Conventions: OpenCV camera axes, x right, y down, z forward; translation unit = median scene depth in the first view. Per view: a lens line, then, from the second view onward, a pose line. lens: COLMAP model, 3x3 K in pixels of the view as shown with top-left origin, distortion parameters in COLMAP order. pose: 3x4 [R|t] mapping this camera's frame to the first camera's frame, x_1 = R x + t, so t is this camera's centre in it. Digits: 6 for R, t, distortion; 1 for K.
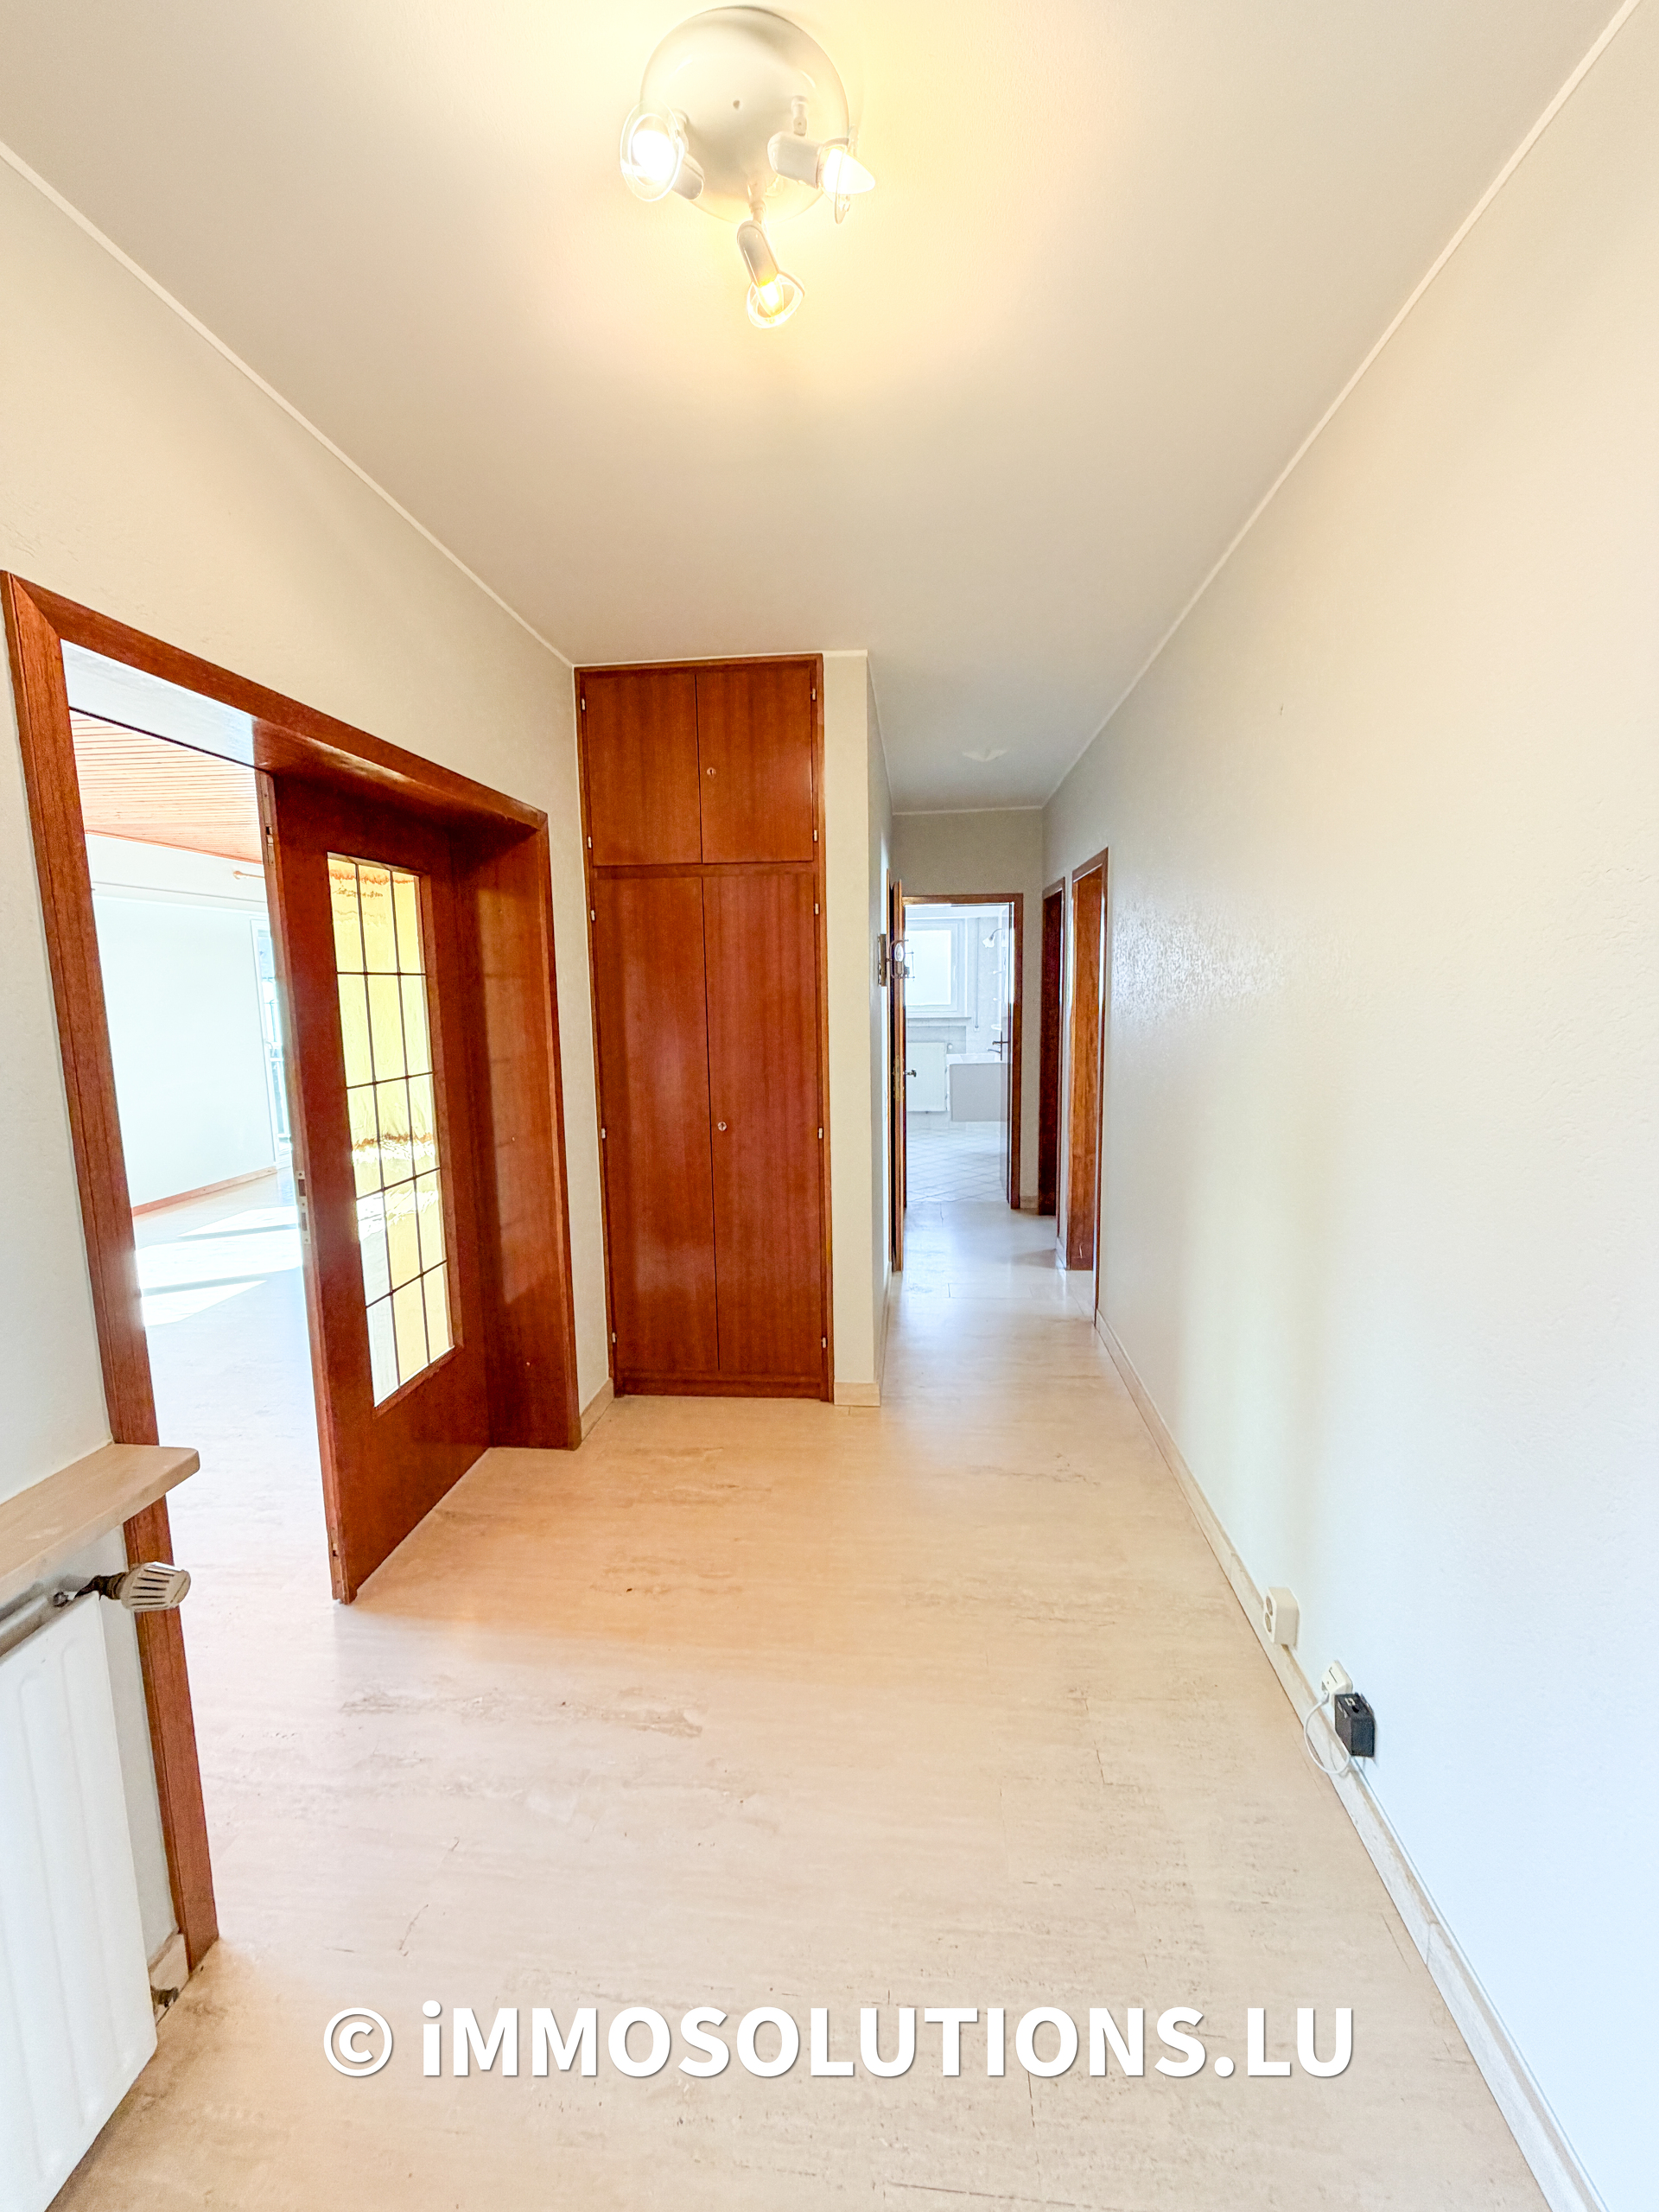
lens RADIAL K [[887.2, 0, 829.5], [0, 887.2, 1106.0], [0, 0, 1]] dist [0.009084, 0.000033]
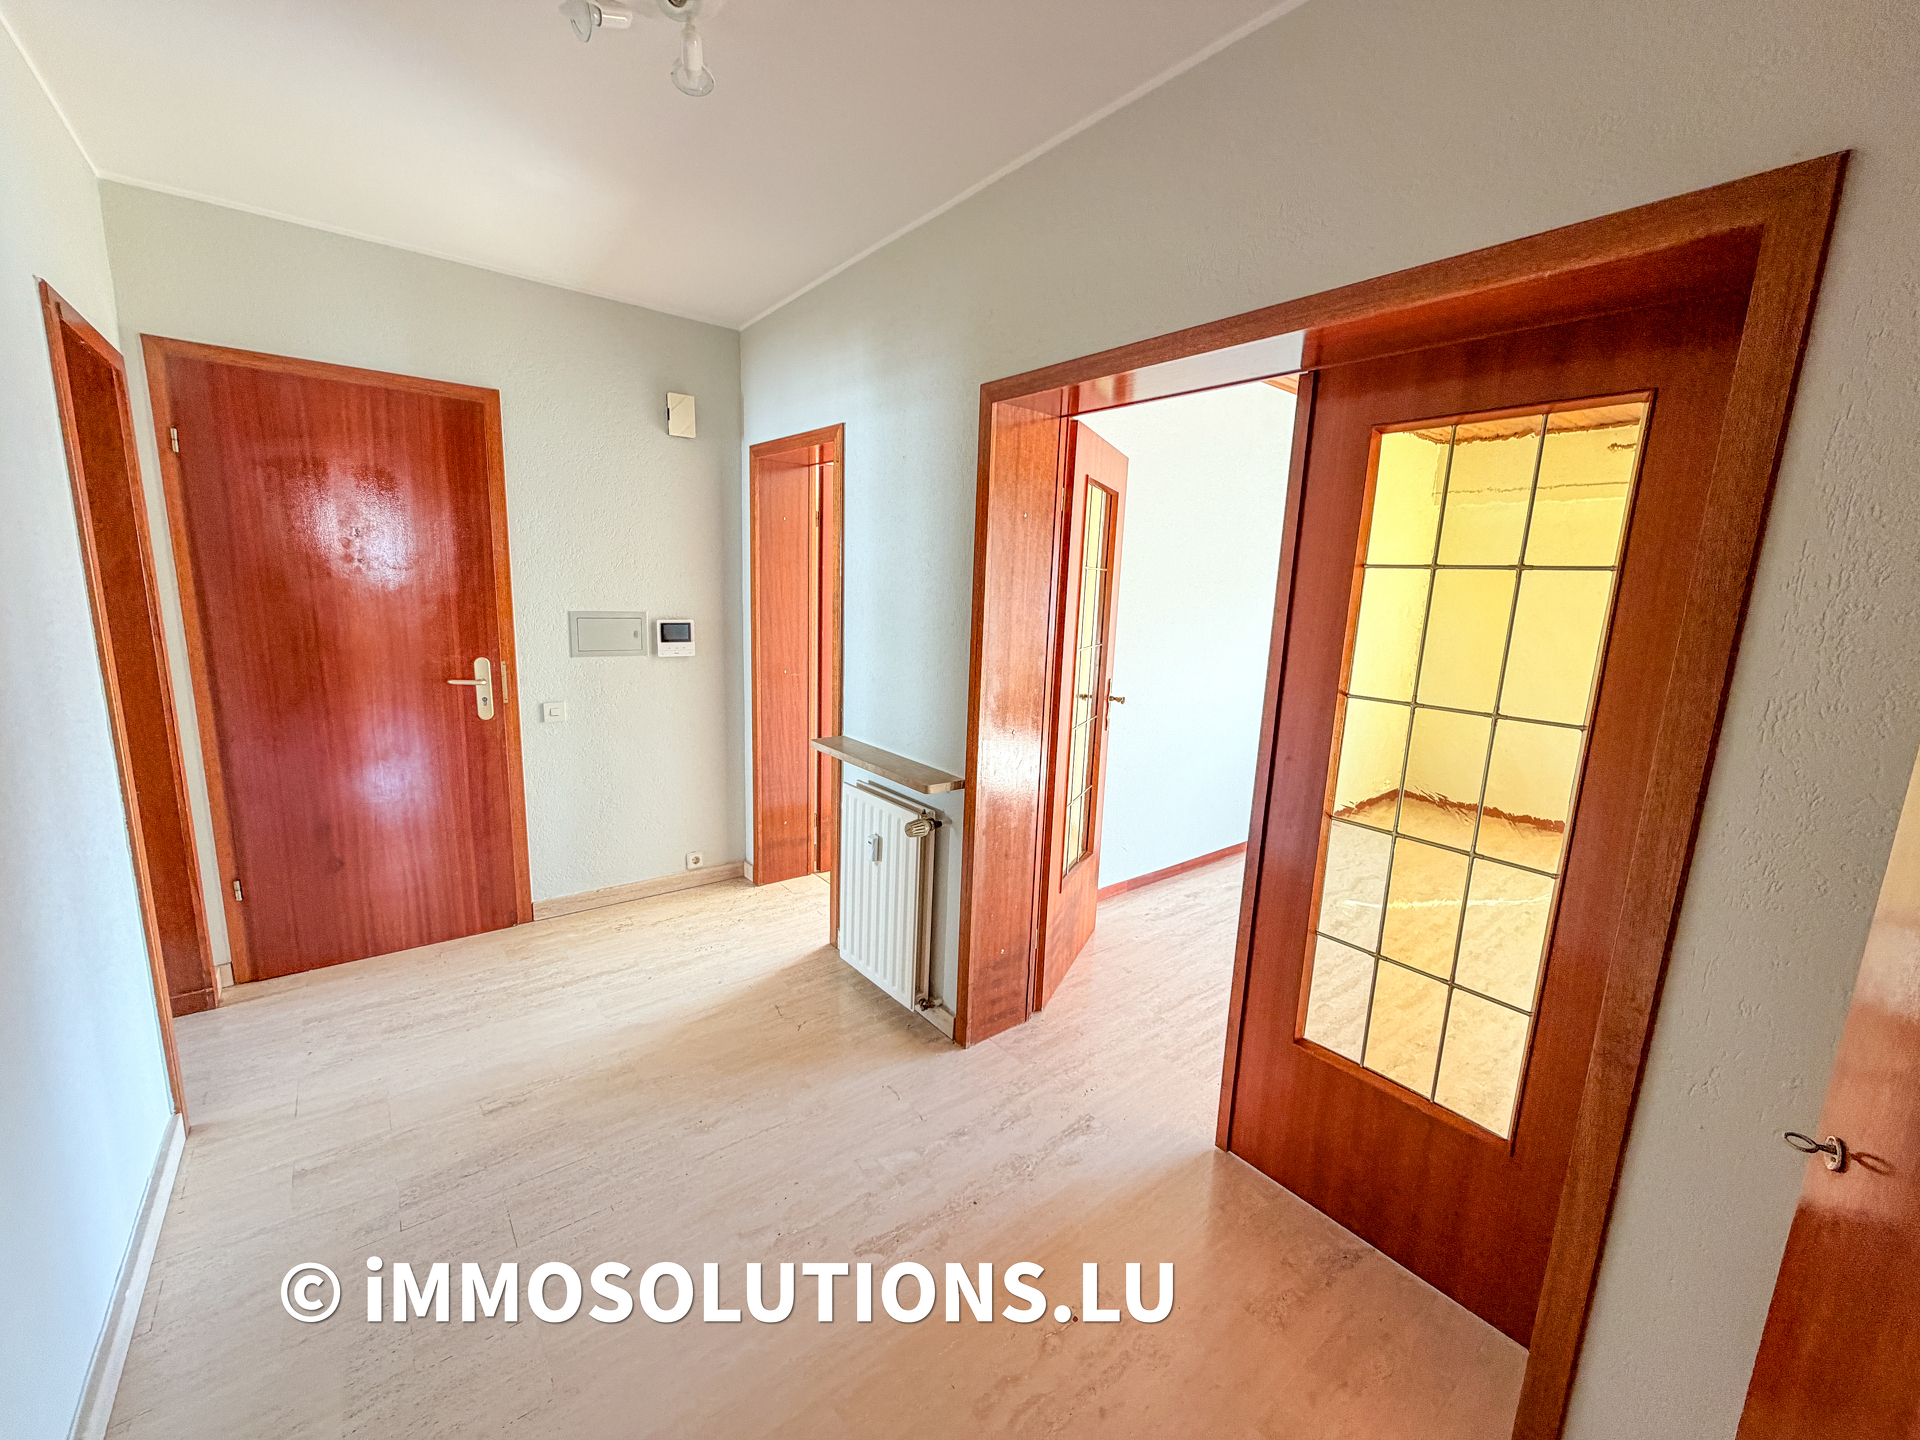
lens RADIAL K [[766.3, 0, 960.0], [0, 766.3, 720.0], [0, 0, 1]] dist [0.004006, -0.000072]
pose [[-0.718891, 0.110187, -0.686335, 0.264276], [-0.118141, 0.953625, 0.276844, -0.157375], [0.685010, 0.280105, -0.672534, 1.199804]]
